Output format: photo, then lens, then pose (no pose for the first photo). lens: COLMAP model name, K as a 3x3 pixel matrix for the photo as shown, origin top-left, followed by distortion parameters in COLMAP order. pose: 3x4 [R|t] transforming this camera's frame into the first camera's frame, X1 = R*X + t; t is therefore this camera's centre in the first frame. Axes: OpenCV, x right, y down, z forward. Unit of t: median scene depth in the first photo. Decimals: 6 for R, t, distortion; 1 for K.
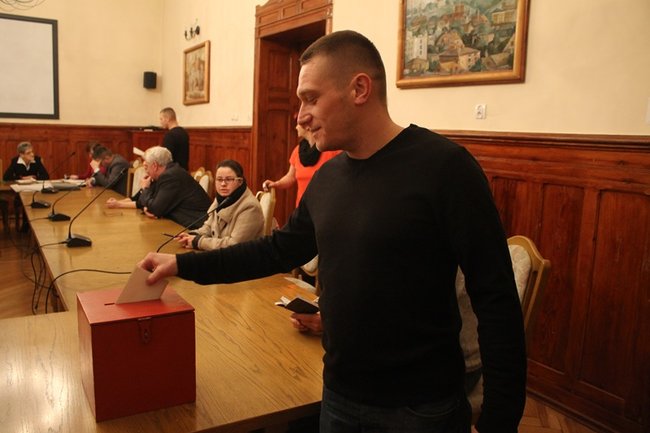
lens RADIAL K [[558.2, 0, 321.6], [0, 558.2, 219.0], [0, 0, 1]] dist [-0.142608, 0.114018]
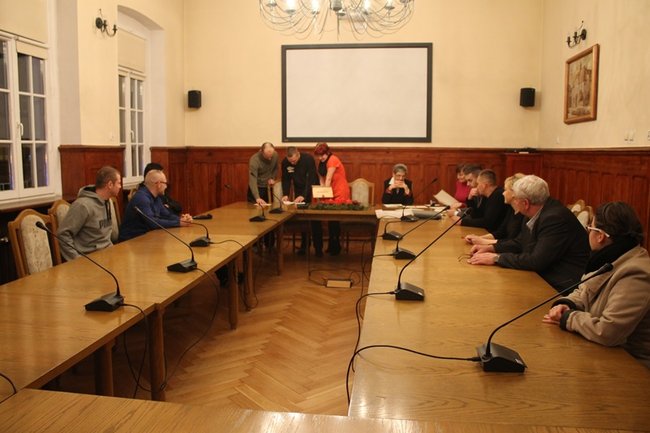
lens RADIAL K [[558.2, 0, 309.1], [0, 558.2, 214.7], [0, 0, 1]] dist [-0.142608, 0.114018]
pose [[0.771321, 0.043059, -0.634988, -0.022861], [-0.070676, 0.997333, -0.018220, -0.034601], [0.632509, 0.058932, 0.772307, 0.164608]]
